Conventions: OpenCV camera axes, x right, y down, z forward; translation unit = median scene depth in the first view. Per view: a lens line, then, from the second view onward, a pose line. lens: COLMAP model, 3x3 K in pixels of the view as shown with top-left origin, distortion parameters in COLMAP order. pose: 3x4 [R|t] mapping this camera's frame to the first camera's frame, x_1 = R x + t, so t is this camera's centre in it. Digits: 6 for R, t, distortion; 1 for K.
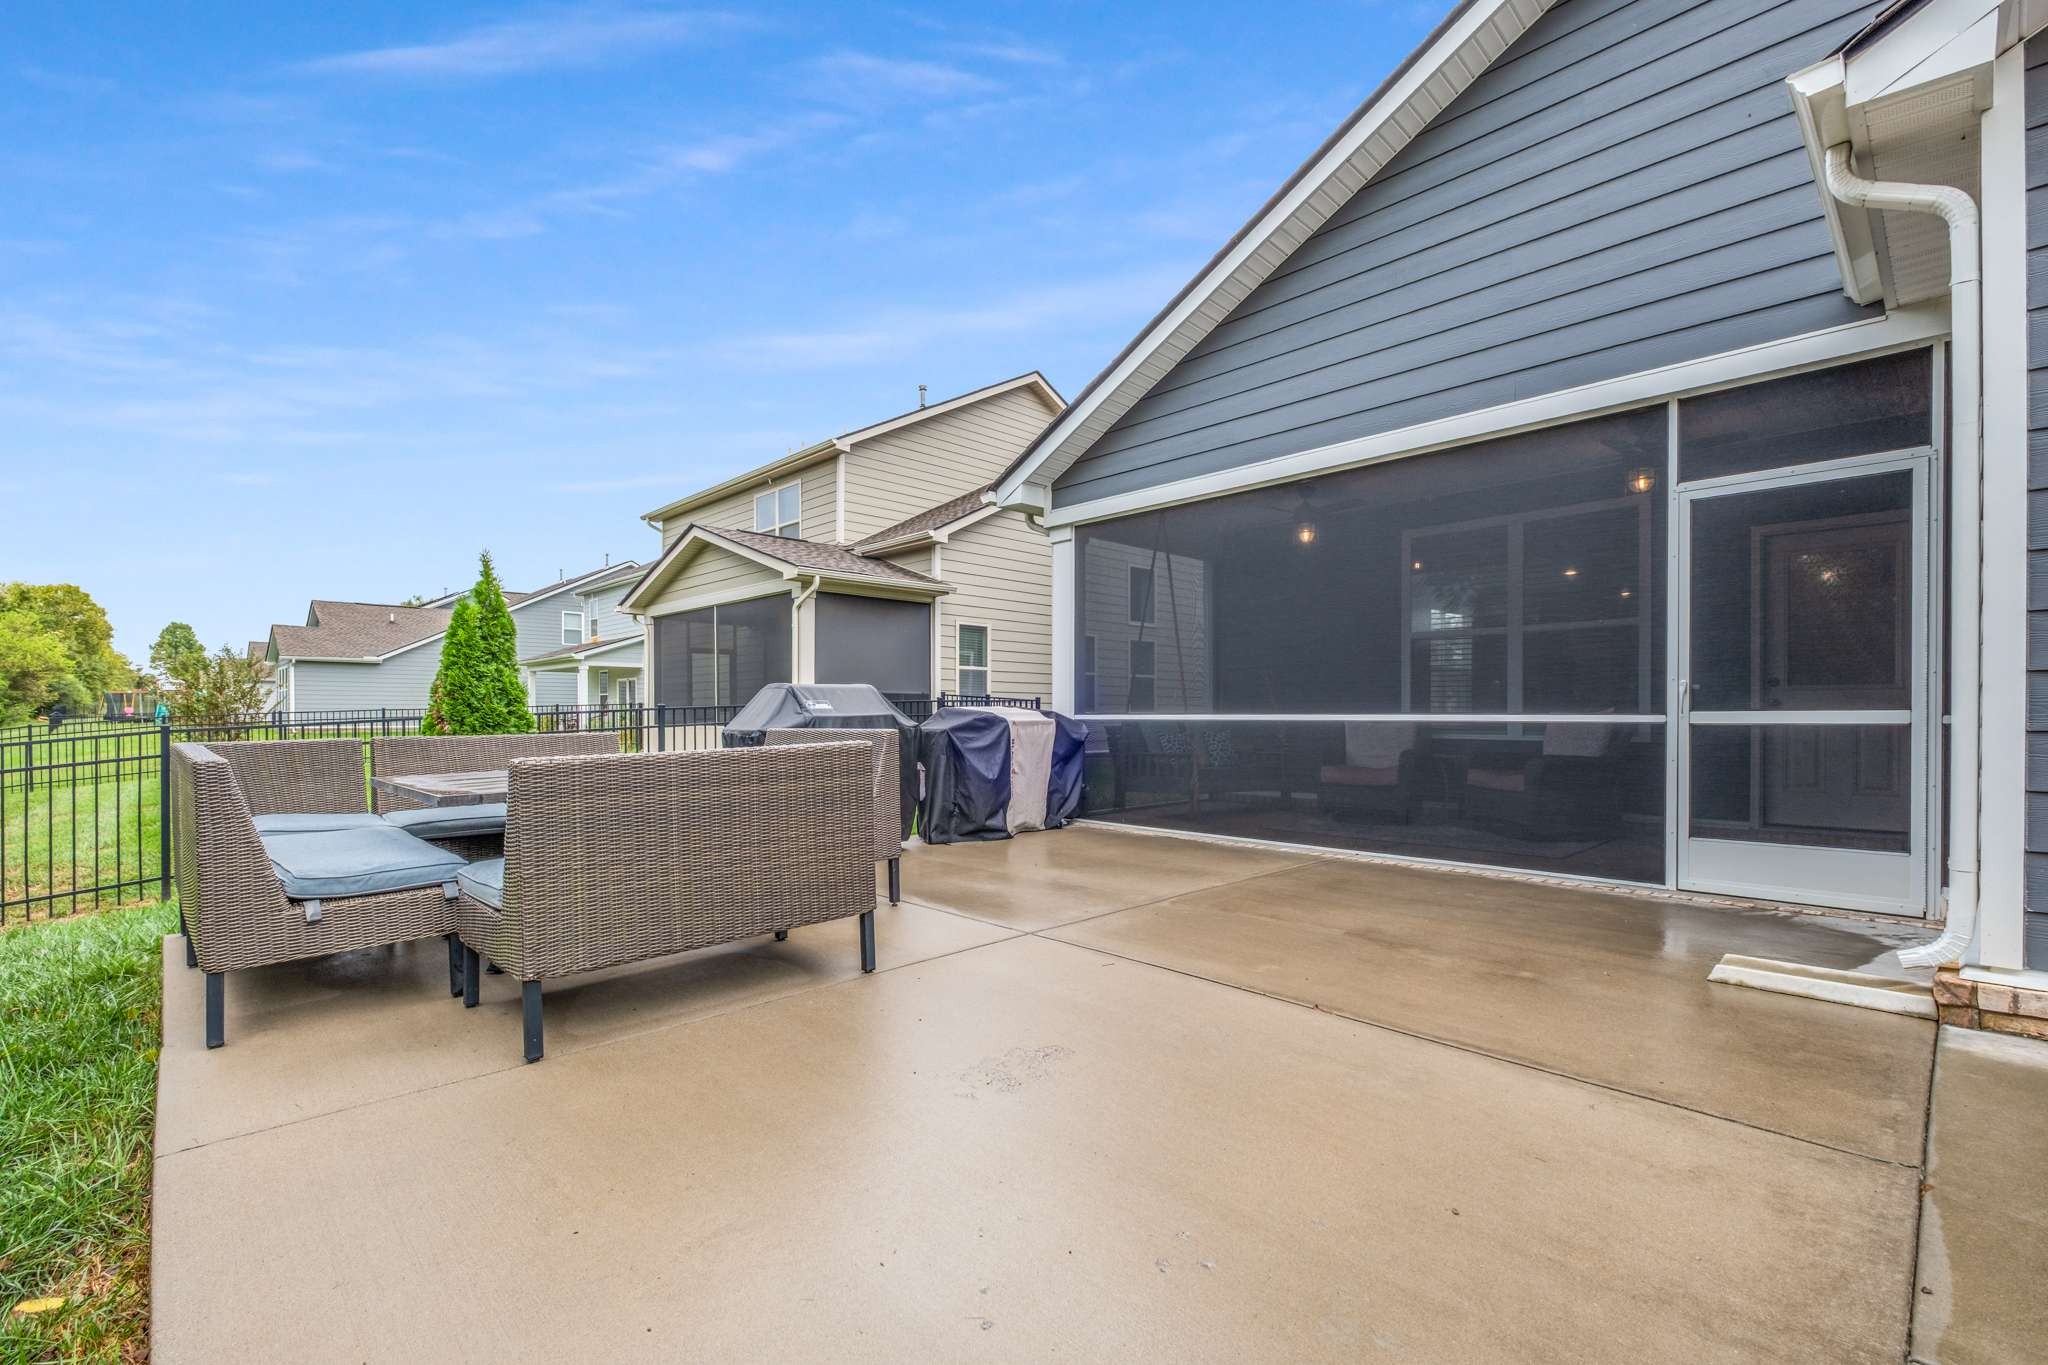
lens RADIAL K [[901.5, 0, 1005.7], [0, 901.5, 685.2], [0, 0, 1]] dist [0.000112, -0.000222]
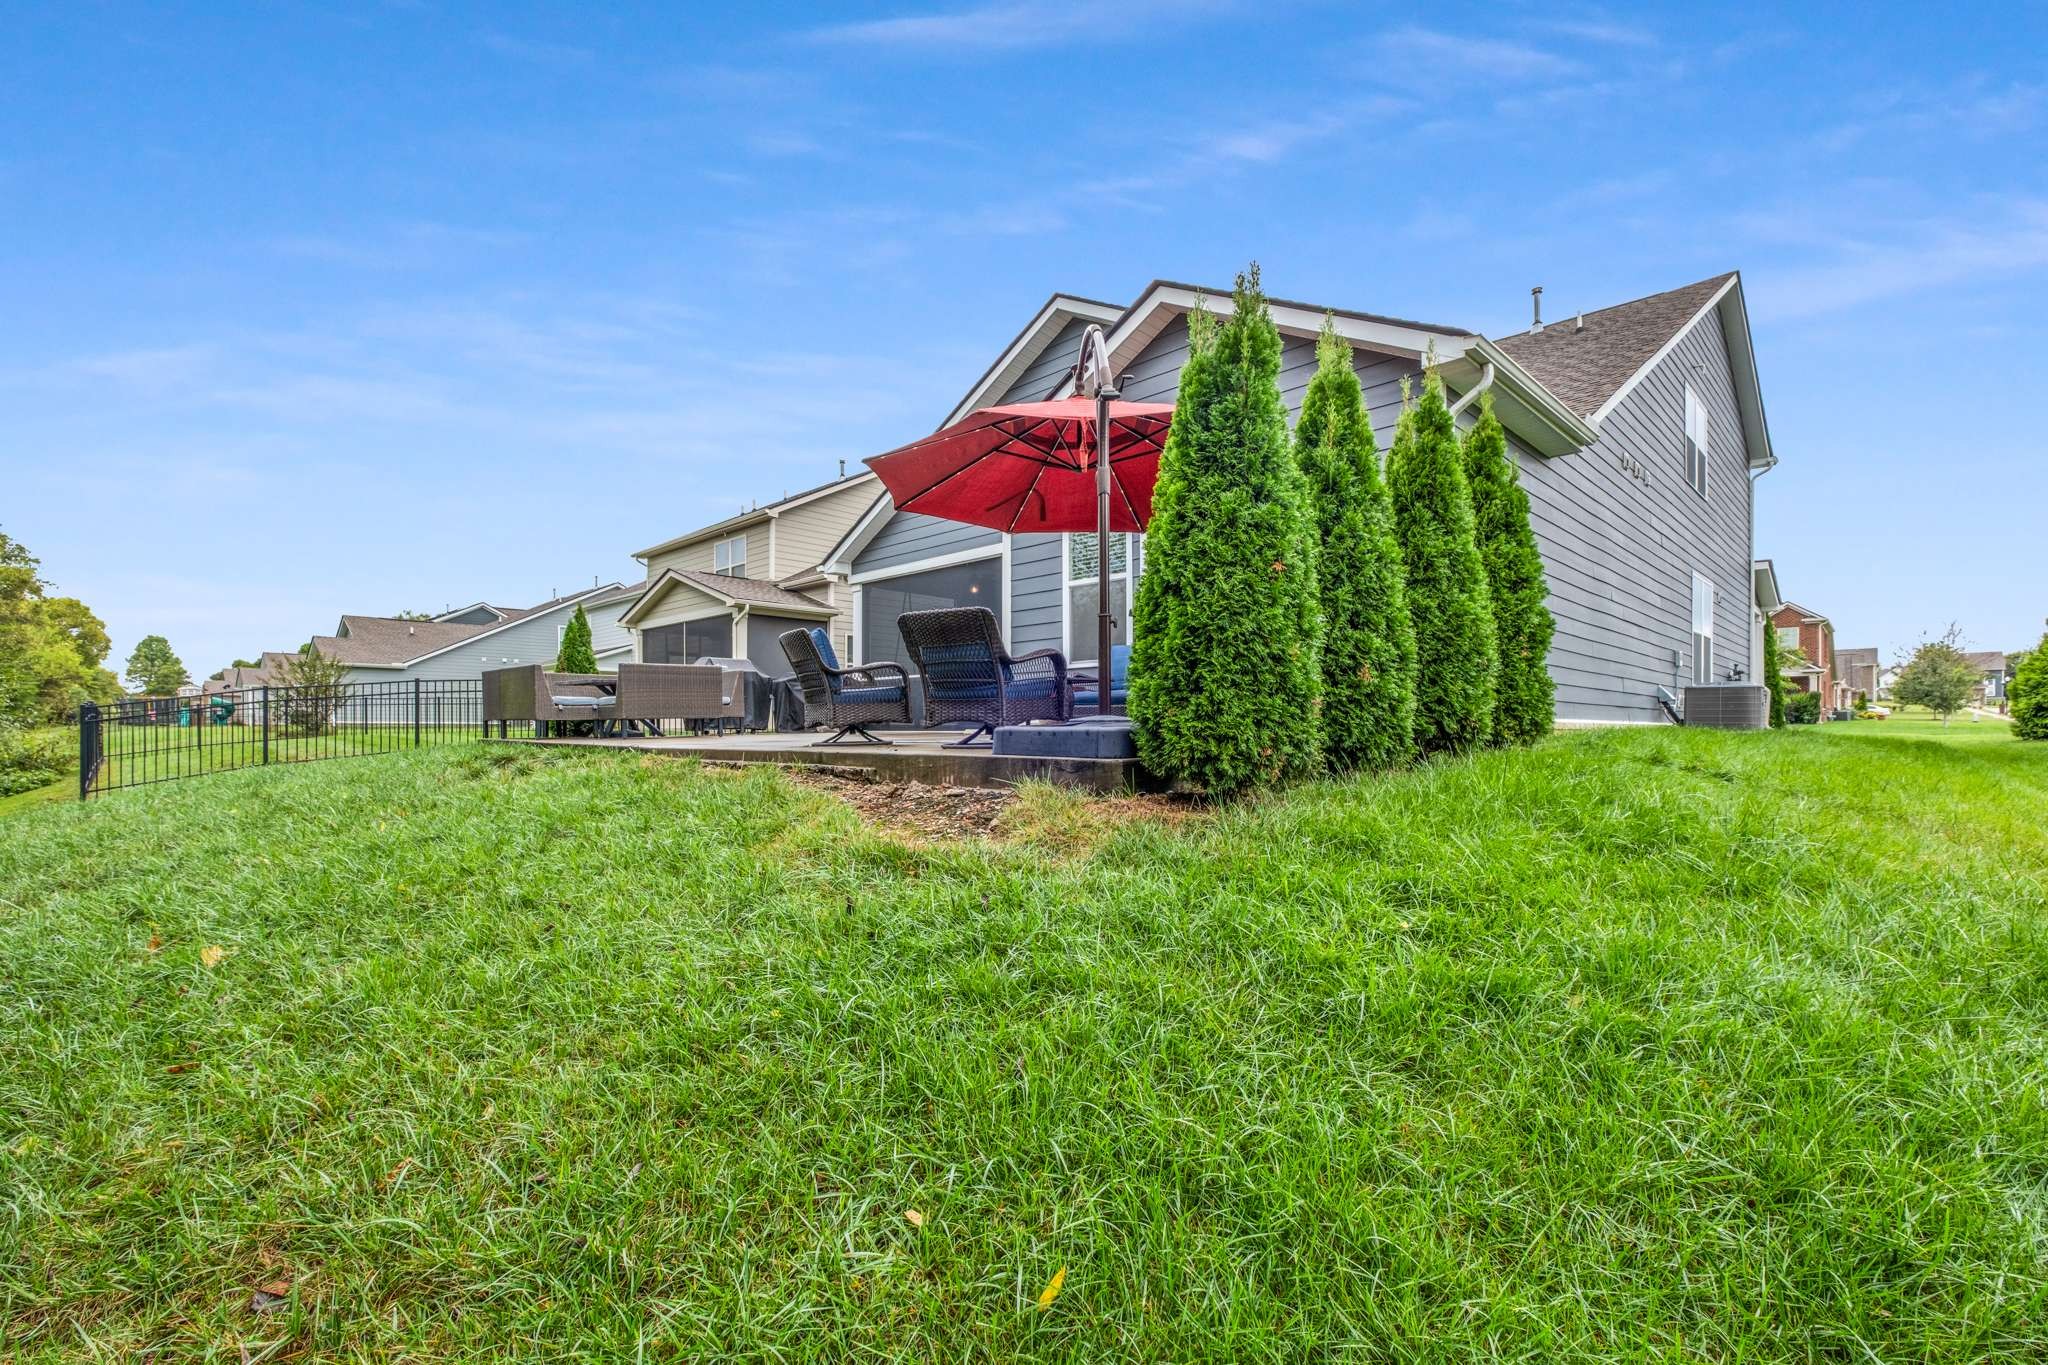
lens RADIAL K [[915.0, 0, 1023.5], [0, 915.0, 719.1], [0, 0, 1]] dist [-0.003711, -0.000668]
pose [[0.999492, 0.001237, 0.031848, 0.227534], [-0.001805, 0.999840, 0.017801, 0.052745], [-0.031821, -0.017849, 0.999334, -0.639162]]
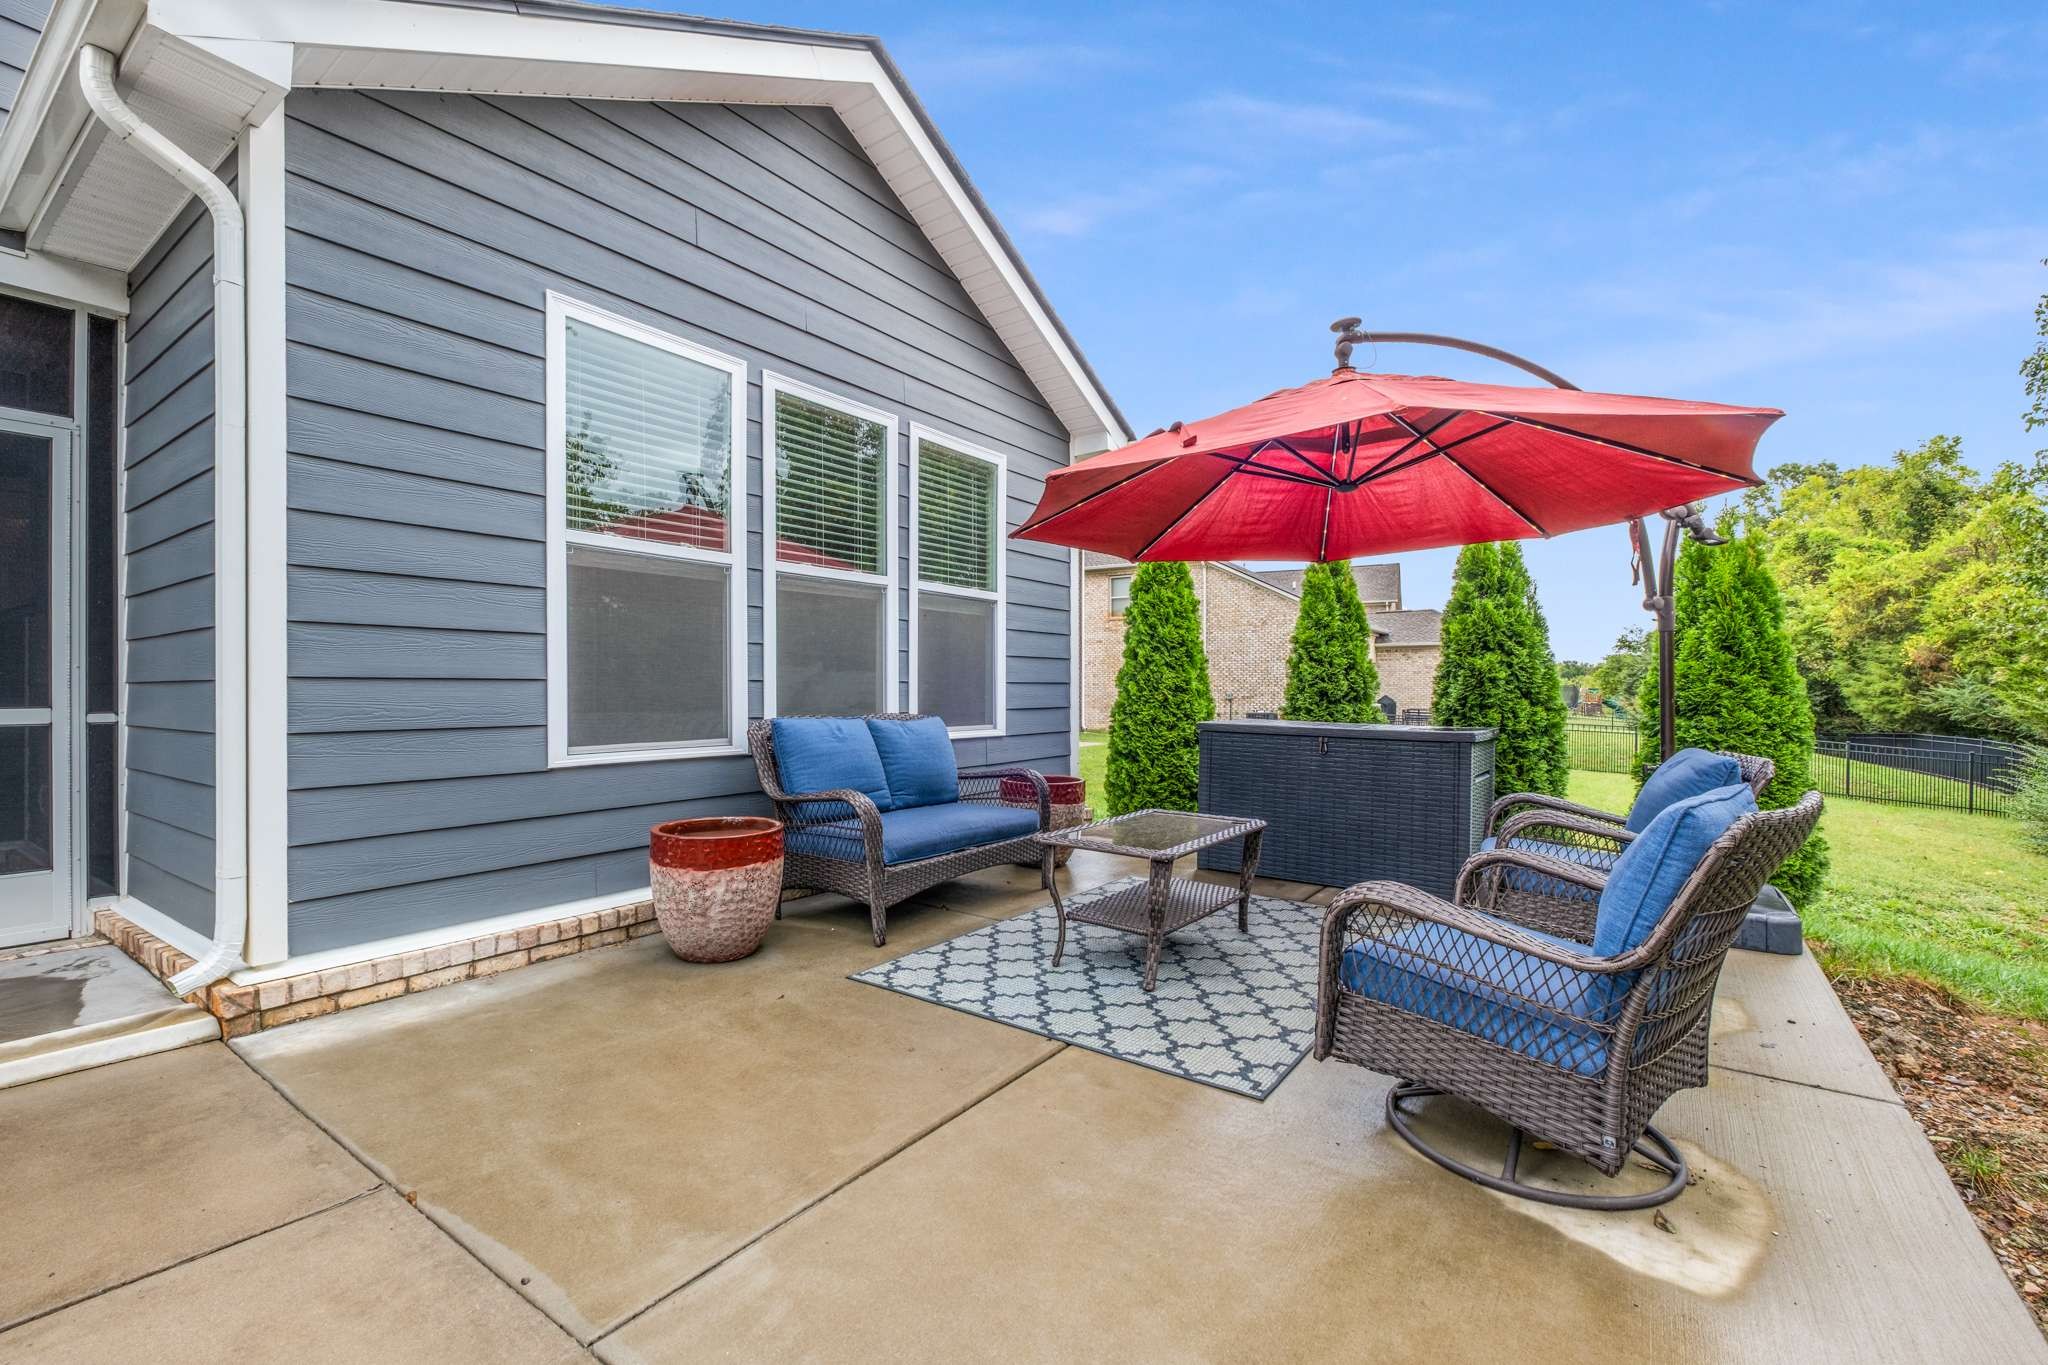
lens RADIAL K [[901.5, 0, 1005.7], [0, 901.5, 685.2], [0, 0, 1]] dist [0.000112, -0.000222]
pose [[-0.177992, 0.007560, 0.984003, -0.036176], [-0.027762, 0.999534, -0.012701, -0.008834], [-0.983640, -0.029579, -0.177699, 0.187338]]
